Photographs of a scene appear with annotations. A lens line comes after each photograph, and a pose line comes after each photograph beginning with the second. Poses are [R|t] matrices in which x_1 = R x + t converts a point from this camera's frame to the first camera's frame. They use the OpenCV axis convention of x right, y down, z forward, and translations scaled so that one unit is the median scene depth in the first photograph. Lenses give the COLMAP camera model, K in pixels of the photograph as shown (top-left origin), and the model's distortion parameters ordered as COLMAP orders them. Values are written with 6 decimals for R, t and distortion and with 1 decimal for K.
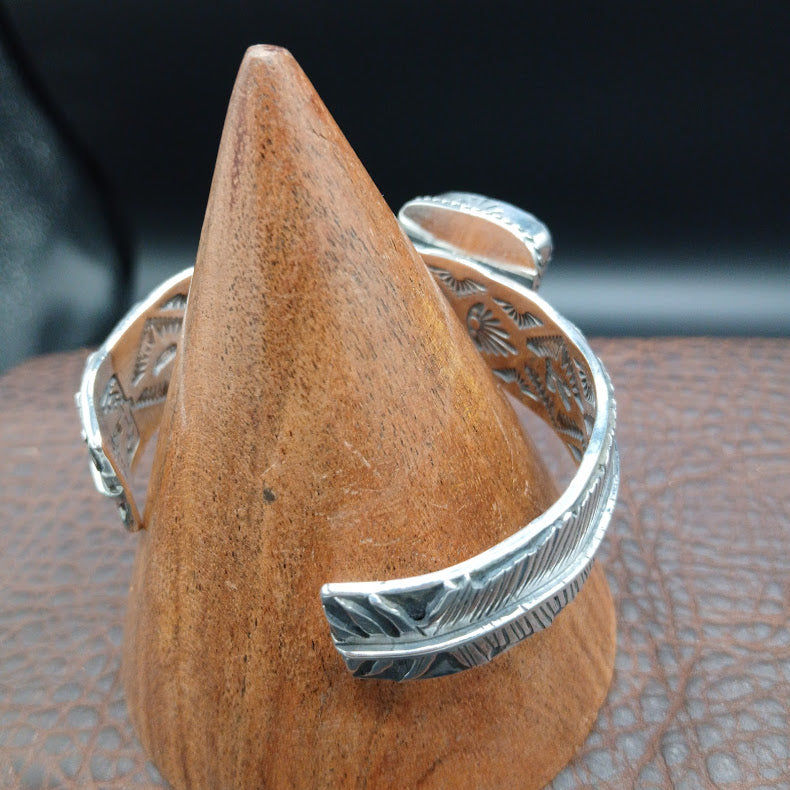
lens RADIAL K [[921.7, 0, 395.0], [0, 921.7, 395.0], [0, 0, 1]] dist [0.151734, -0.508322]
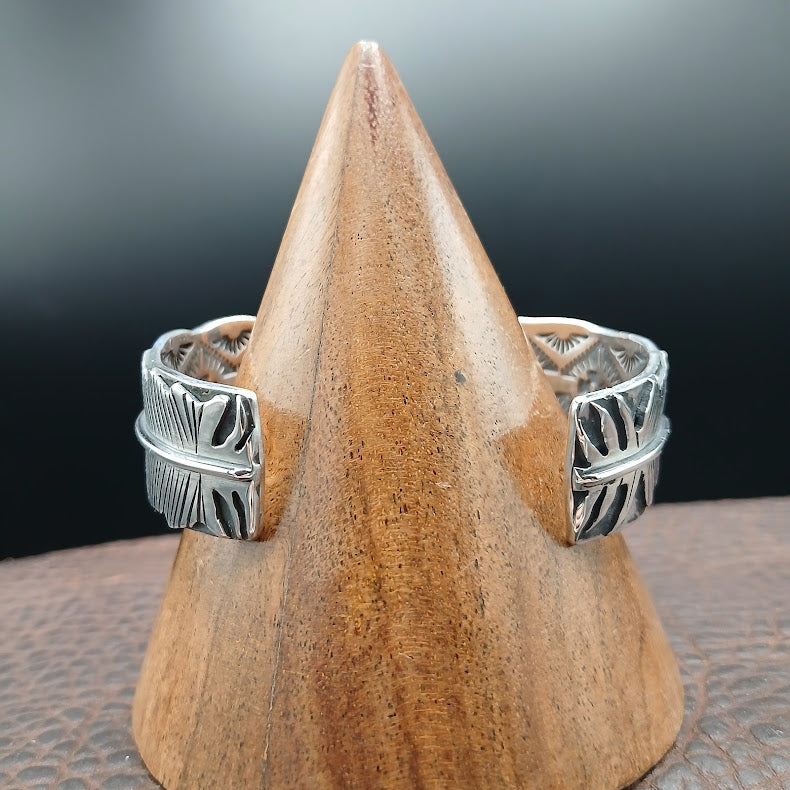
lens RADIAL K [[921.7, 0, 395.0], [0, 921.7, 395.0], [0, 0, 1]] dist [0.151734, -0.508322]
pose [[0.741122, -0.030531, 0.670676, -0.875156], [0.405230, 0.816815, -0.410611, 0.513284], [-0.535282, 0.576091, 0.617732, 0.384661]]
